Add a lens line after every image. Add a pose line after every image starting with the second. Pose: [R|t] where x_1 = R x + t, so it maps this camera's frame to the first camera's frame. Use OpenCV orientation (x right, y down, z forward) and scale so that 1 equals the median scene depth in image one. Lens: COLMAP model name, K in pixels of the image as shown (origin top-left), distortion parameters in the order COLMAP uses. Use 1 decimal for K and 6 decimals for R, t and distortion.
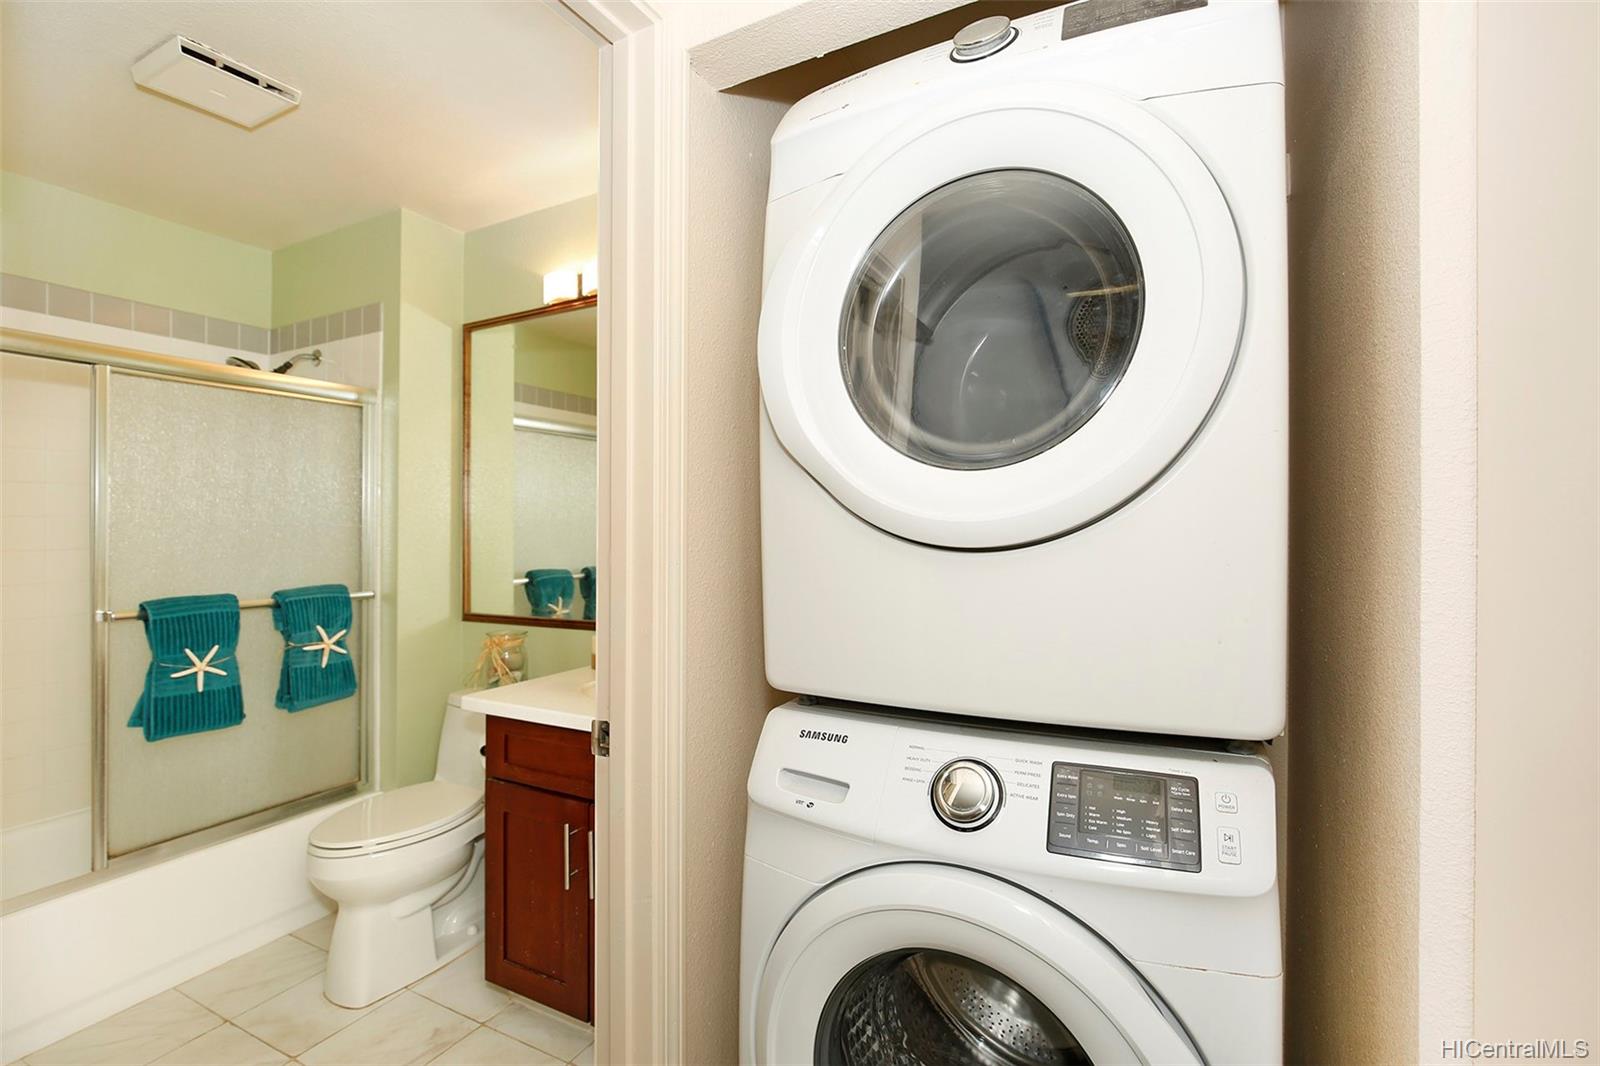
lens RADIAL K [[748.8, 0, 813.3], [0, 748.8, 520.4], [0, 0, 1]] dist [-0.024917, 0.006747]
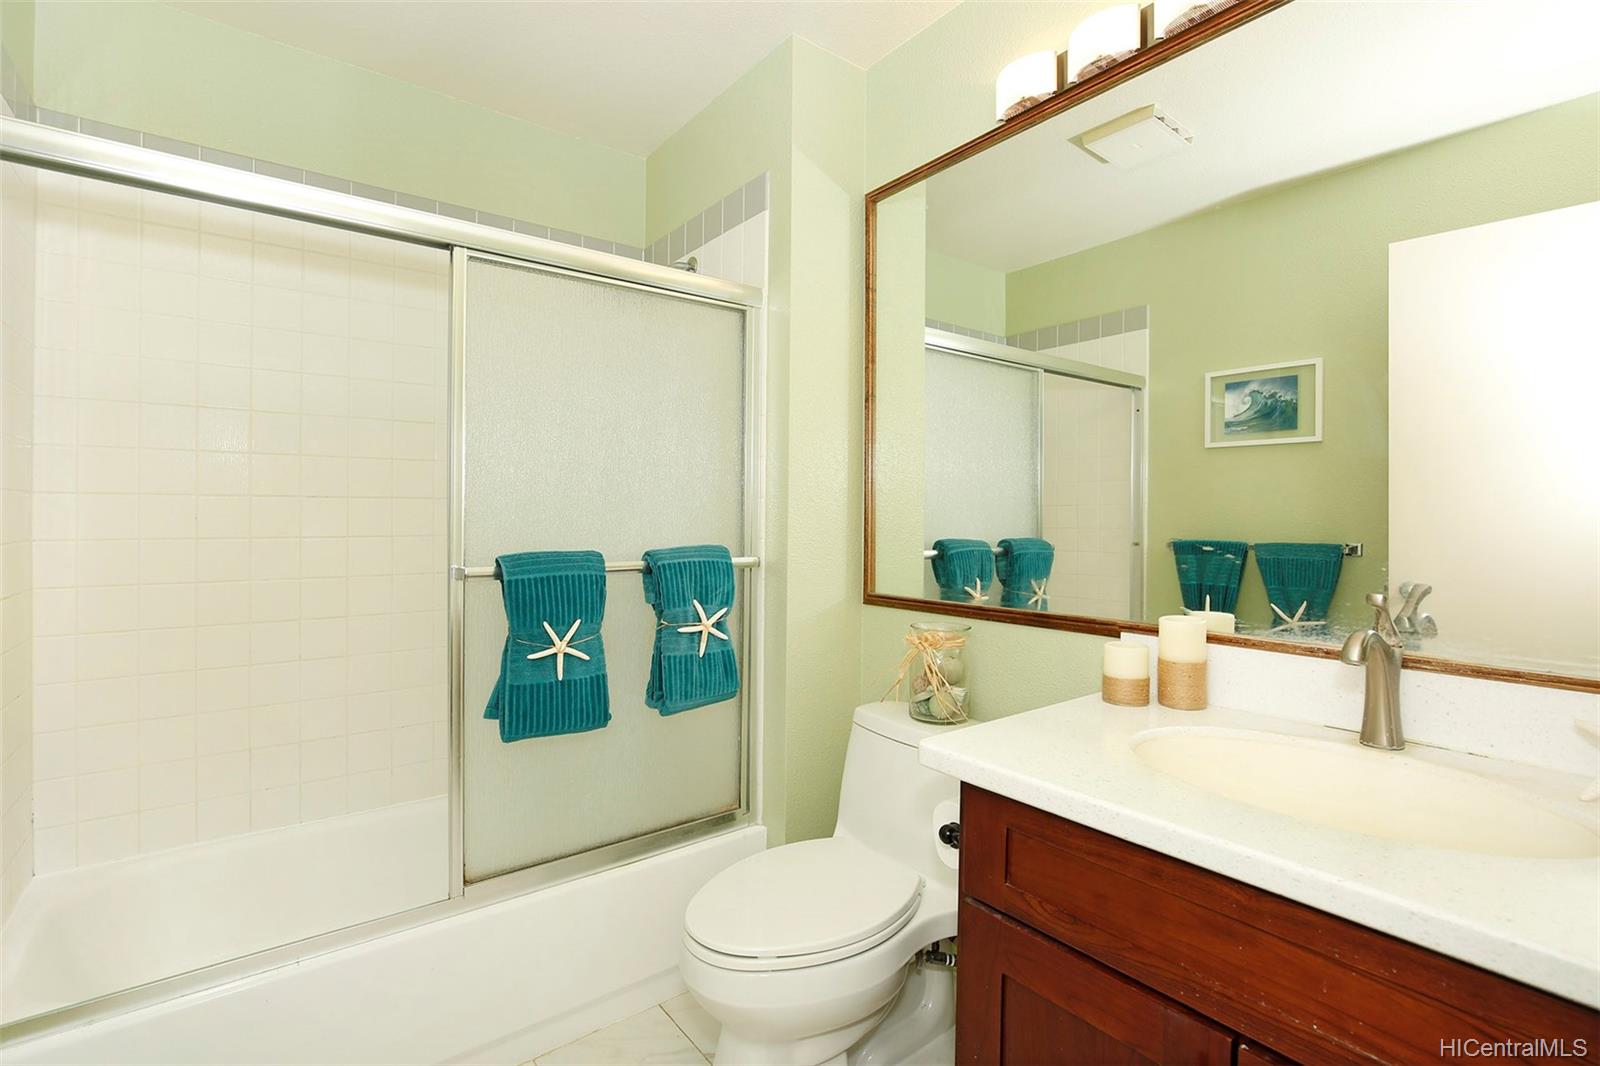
lens RADIAL K [[748.8, 0, 793.8], [0, 748.8, 525.7], [0, 0, 1]] dist [-0.024917, 0.006747]
pose [[0.904190, 0.016506, -0.426811, -0.256952], [-0.007347, 0.999706, 0.023097, 0.049155], [0.427067, -0.017749, 0.904046, 0.362544]]
